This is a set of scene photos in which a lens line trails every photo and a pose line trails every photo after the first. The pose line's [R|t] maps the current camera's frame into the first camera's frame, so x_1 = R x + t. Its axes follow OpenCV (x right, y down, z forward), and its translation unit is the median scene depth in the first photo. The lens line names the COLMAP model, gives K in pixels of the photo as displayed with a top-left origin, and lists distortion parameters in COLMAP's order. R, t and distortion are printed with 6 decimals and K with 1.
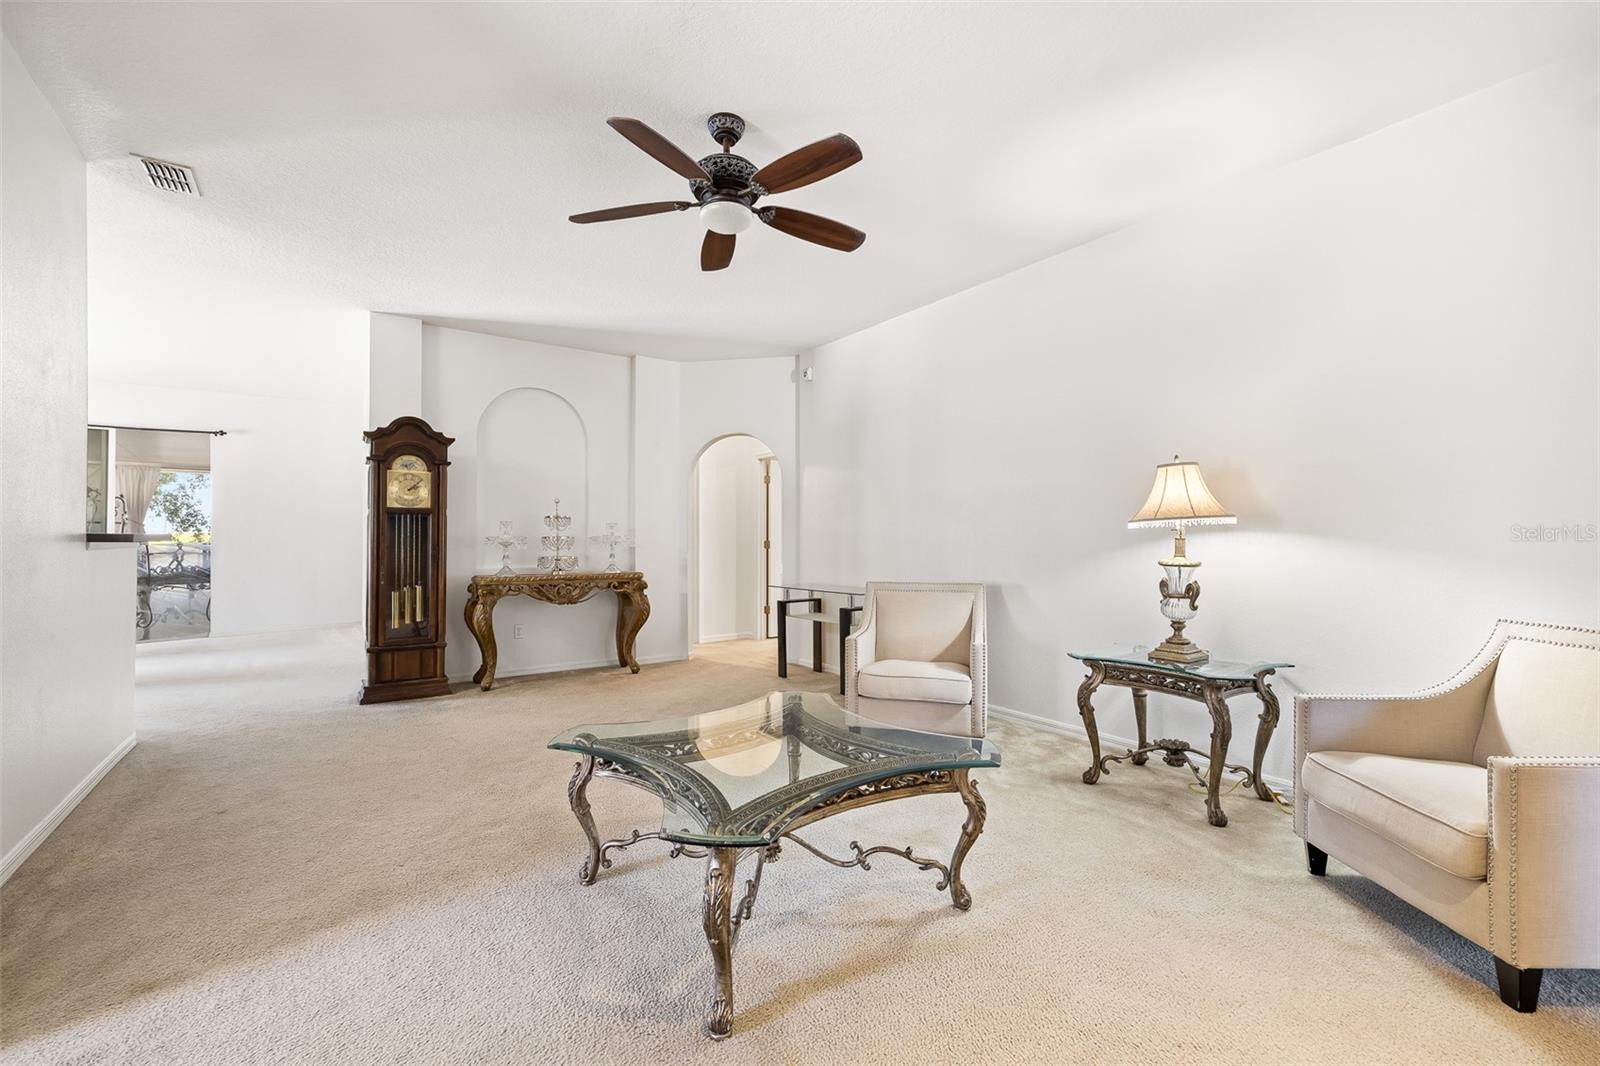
lens RADIAL K [[672.3, 0, 800.0], [0, 672.3, 533.0], [0, 0, 1]] dist [0.001447, 0.000098]
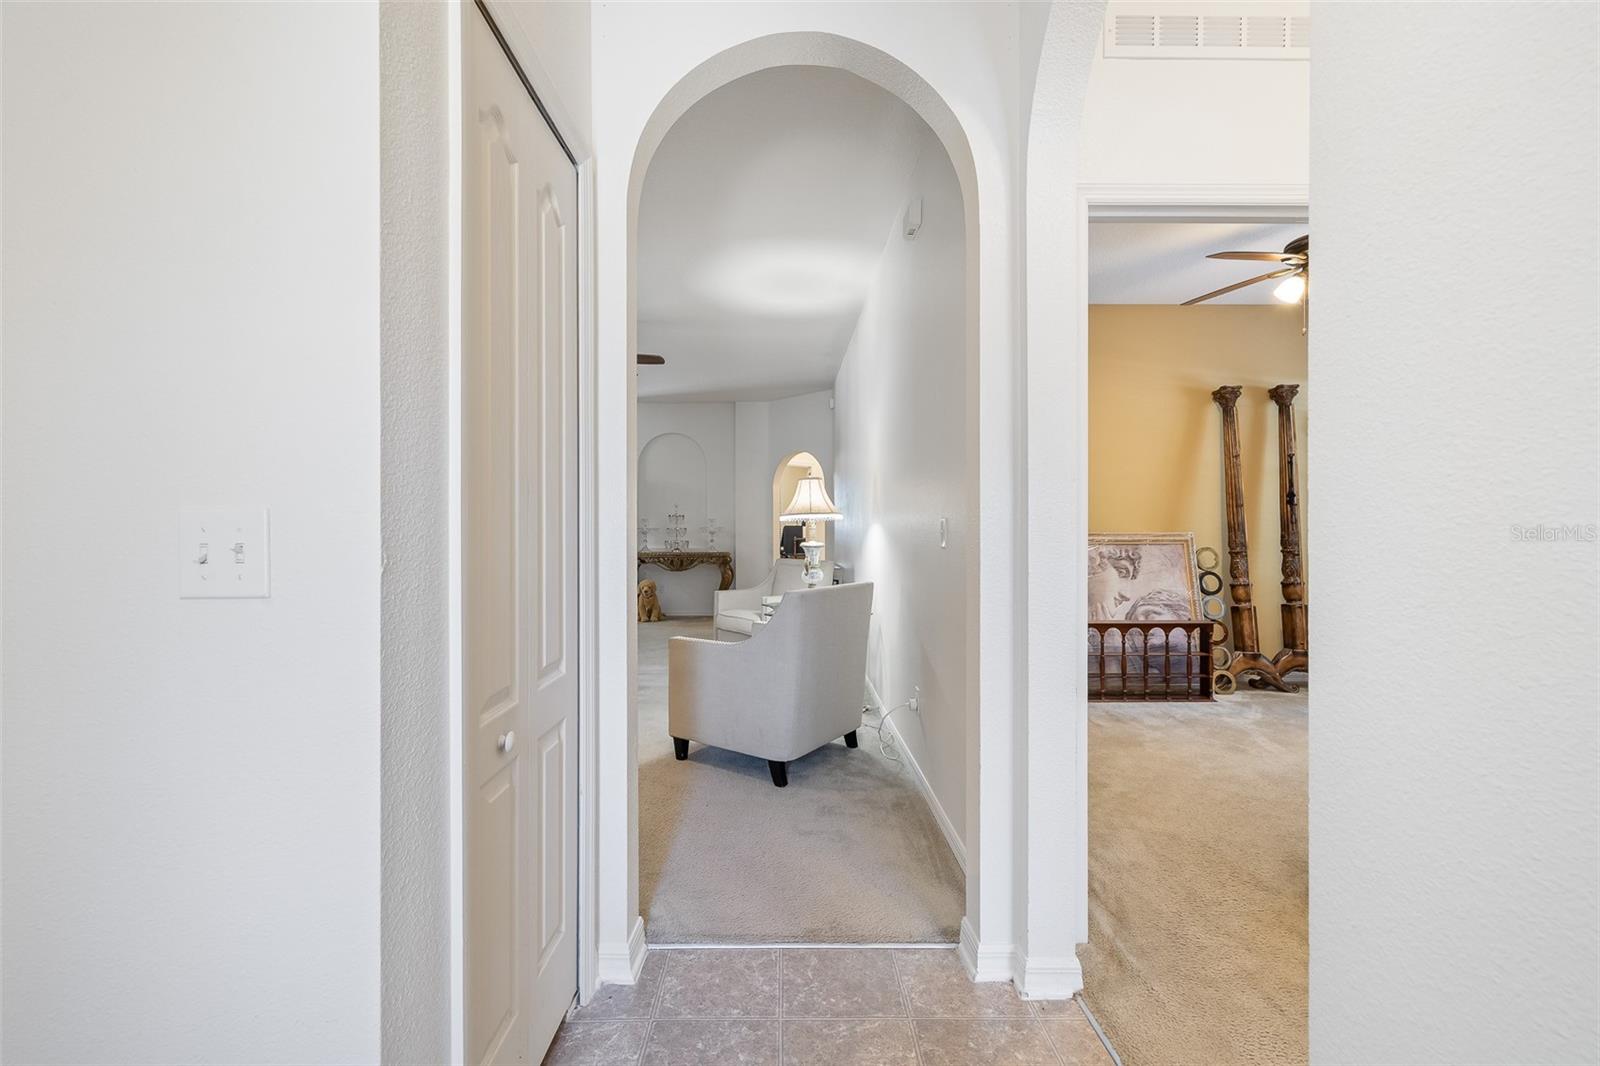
lens RADIAL K [[680.6, 0, 800.0], [0, 680.6, 533.0], [0, 0, 1]] dist [0.000624, 0.000205]
pose [[0.837960, -0.001592, -0.545730, 0.784870], [0.009253, 0.999893, 0.011291, 0.001830], [0.545653, -0.014511, 0.837885, -0.177786]]
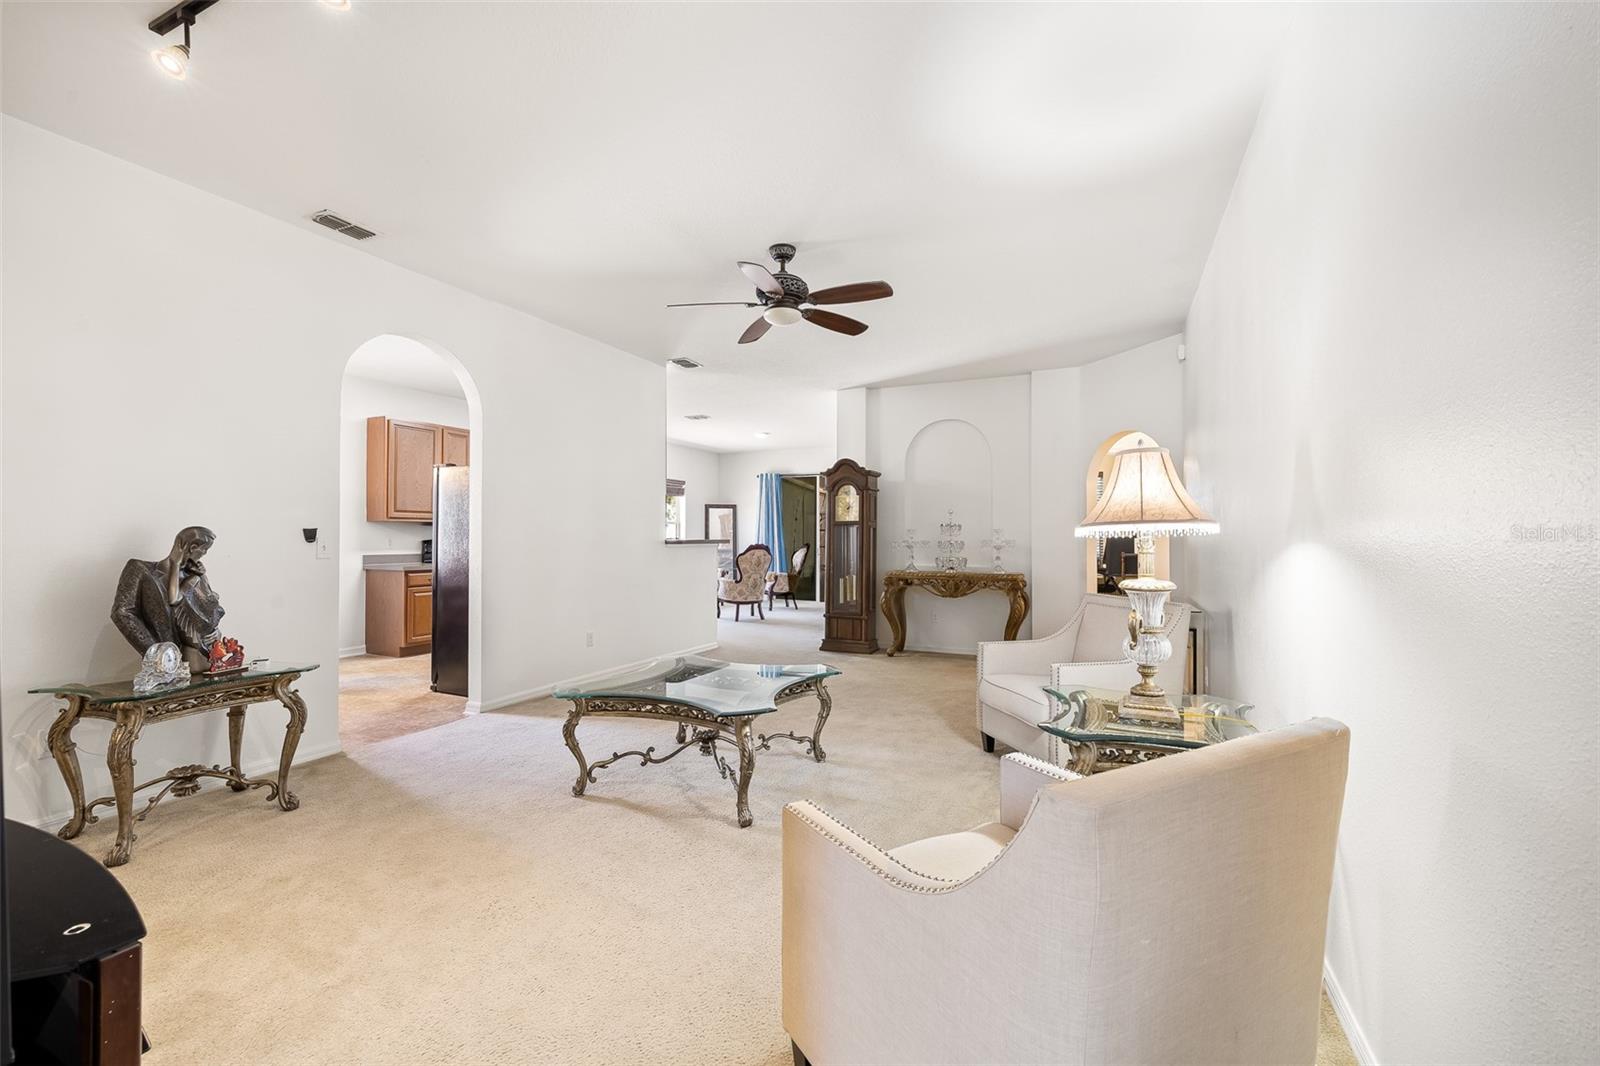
lens RADIAL K [[666.2, 0, 797.6], [0, 666.2, 527.8], [0, 0, 1]] dist [0.001535, 0.000209]
pose [[0.500683, -0.014948, -0.865502, 0.569538], [0.007382, 0.999888, -0.012998, -0.005232], [0.865599, 0.000119, 0.500737, 0.171095]]
